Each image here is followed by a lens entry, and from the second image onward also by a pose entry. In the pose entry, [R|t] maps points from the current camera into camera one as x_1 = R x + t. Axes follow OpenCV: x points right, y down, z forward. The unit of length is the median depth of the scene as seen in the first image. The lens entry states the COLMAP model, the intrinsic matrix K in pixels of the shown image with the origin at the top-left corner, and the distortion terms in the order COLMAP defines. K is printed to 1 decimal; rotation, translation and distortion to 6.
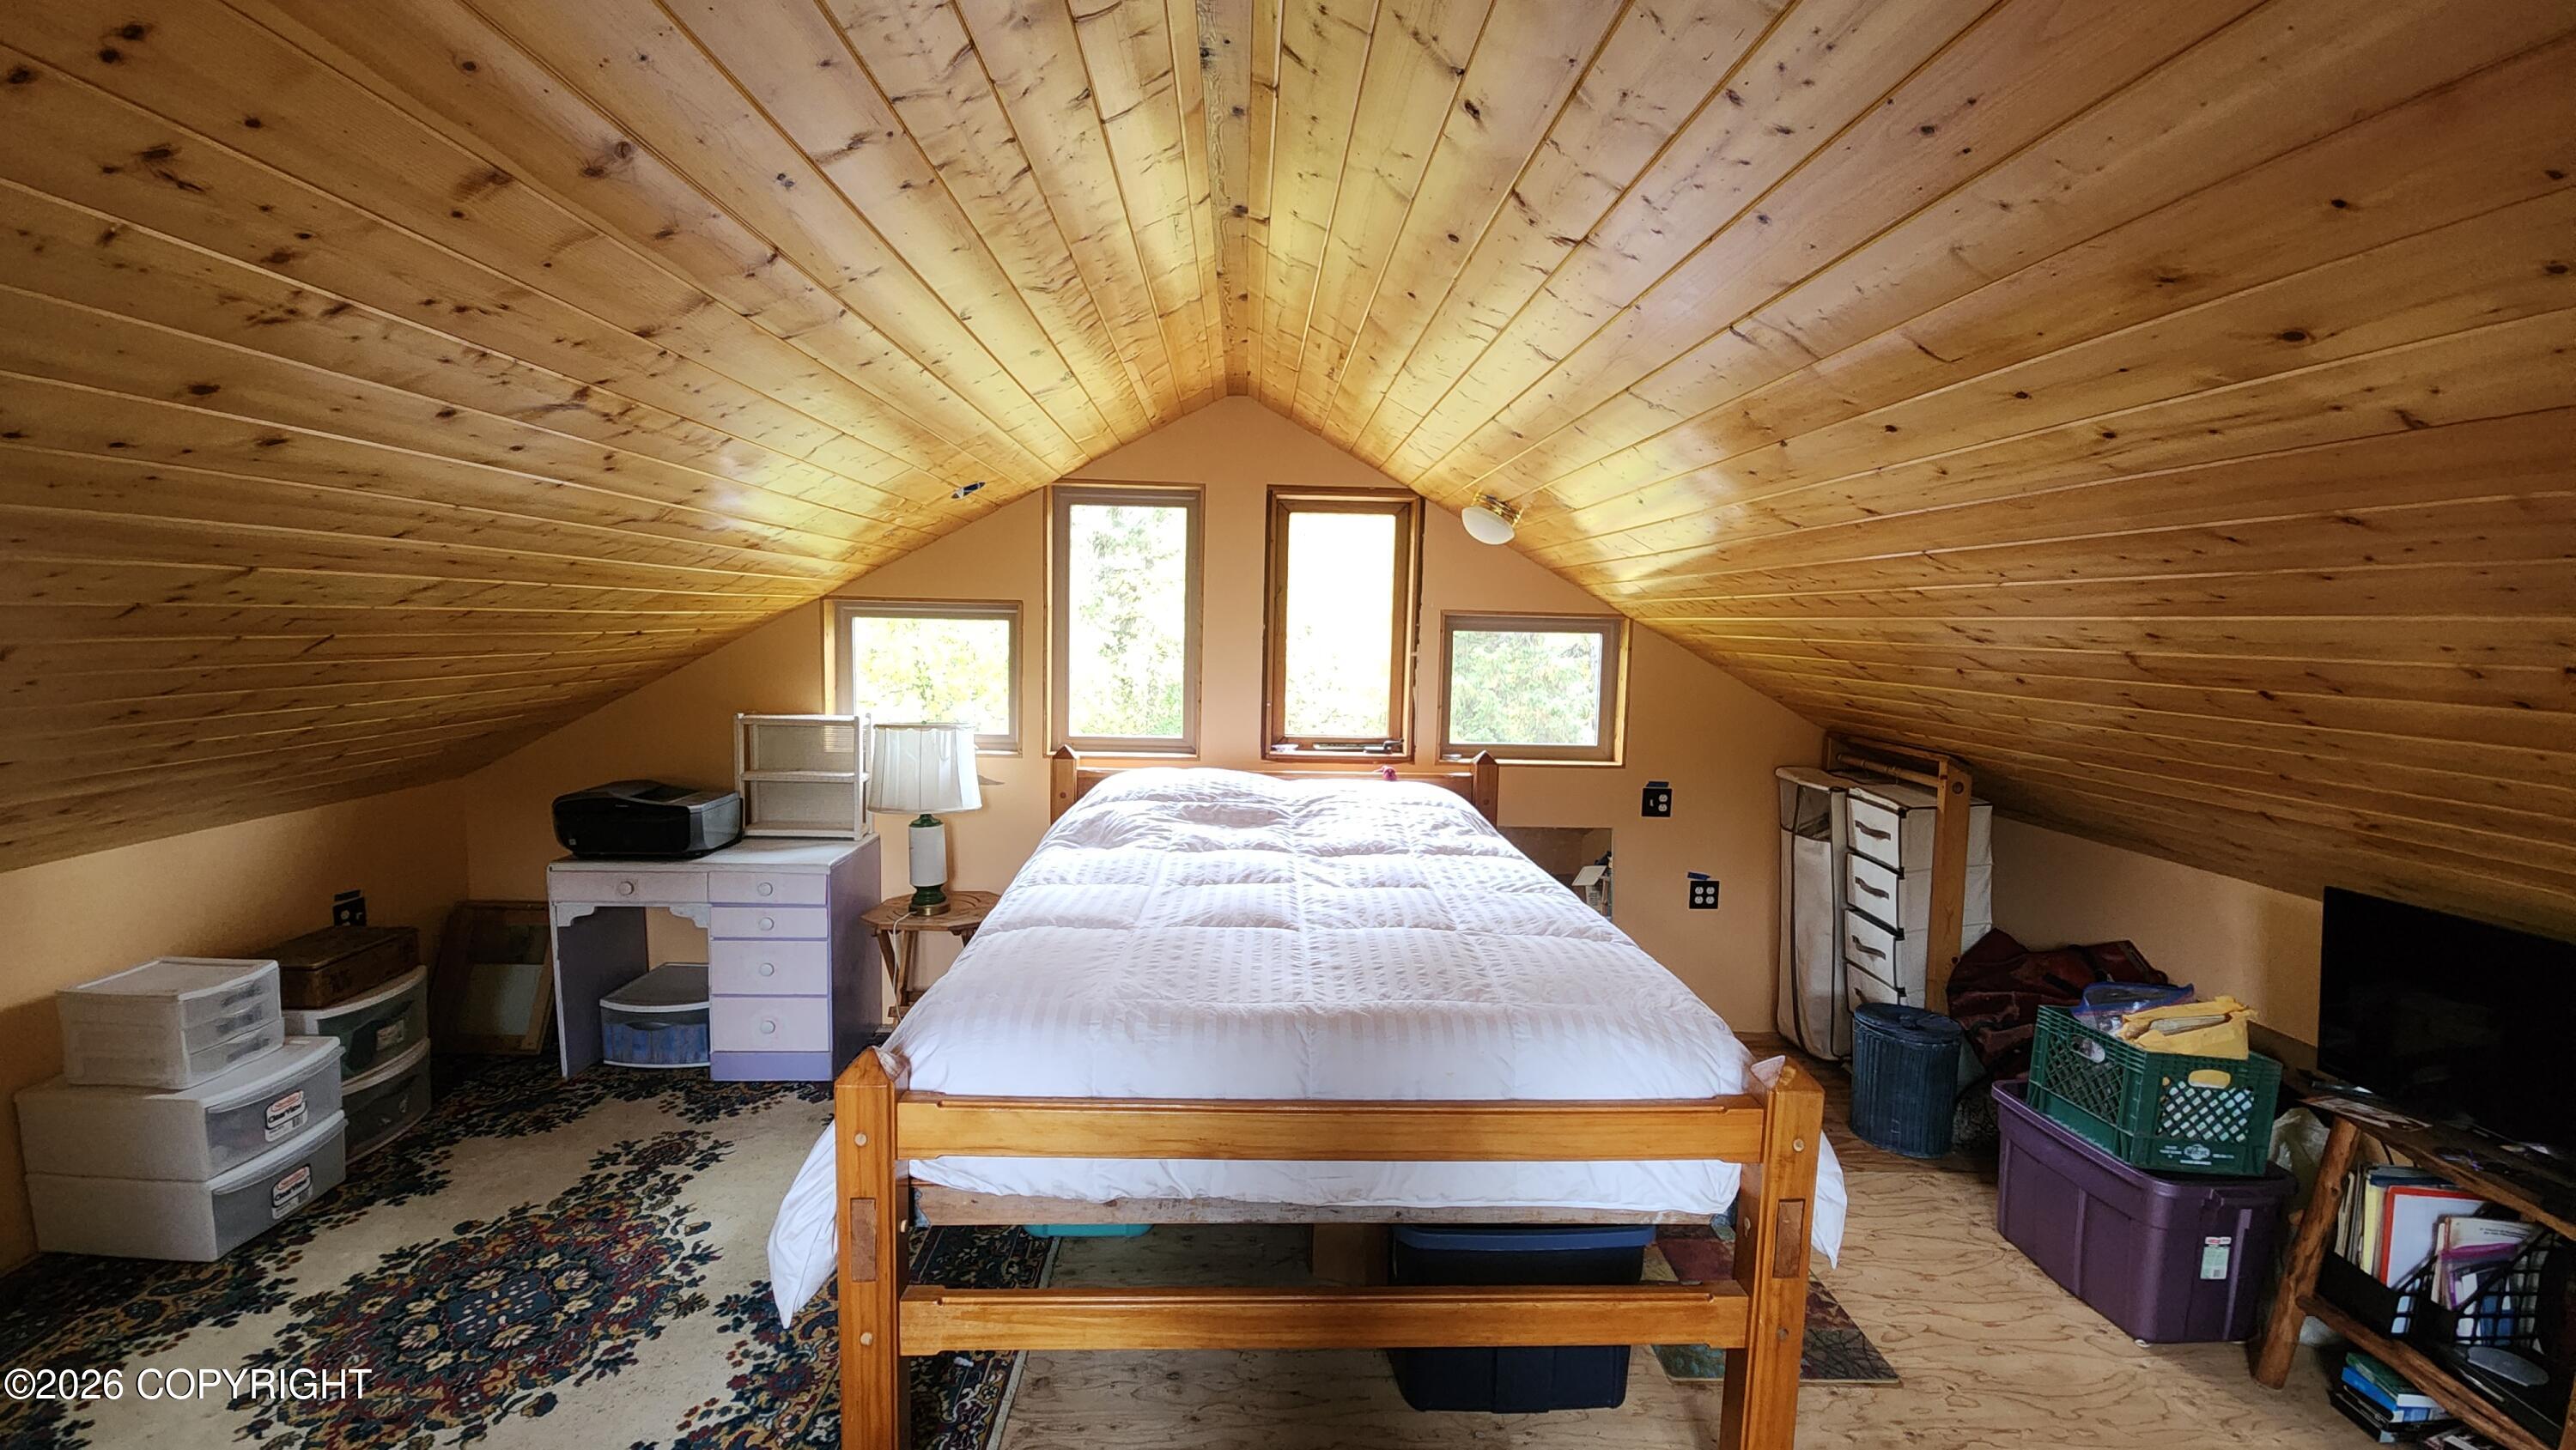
lens RADIAL K [[1033.2, 0, 1285.1], [0, 1033.2, 720.5], [0, 0, 1]] dist [0.001453, -0.002587]
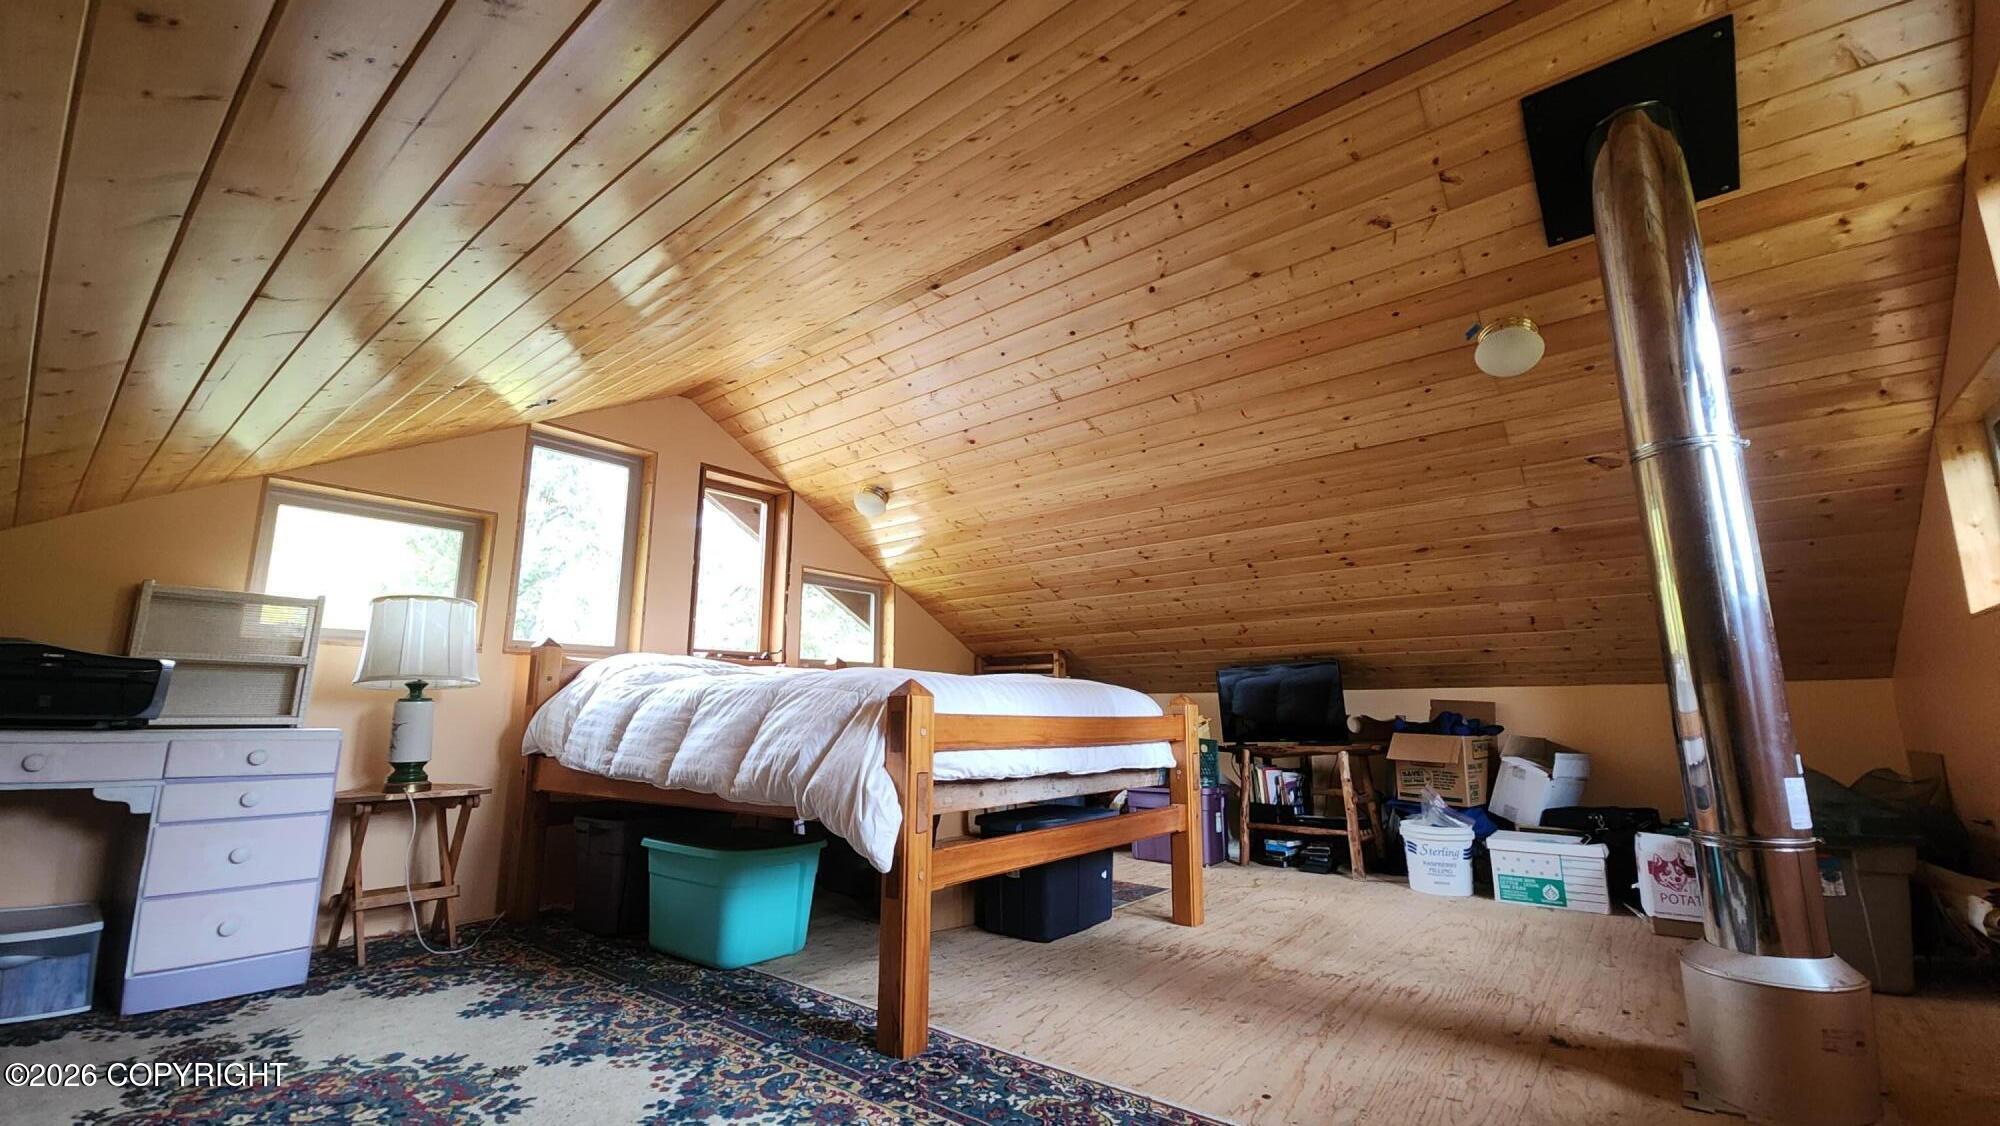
lens RADIAL K [[813.6, 0, 1000.0], [0, 813.6, 563.0], [0, 0, 1]] dist [0.000626, -0.000048]
pose [[0.653320, 0.120506, 0.747430, -0.670471], [0.091705, 0.967385, -0.236127, 0.240475], [-0.751507, 0.222810, 0.620961, 0.047662]]
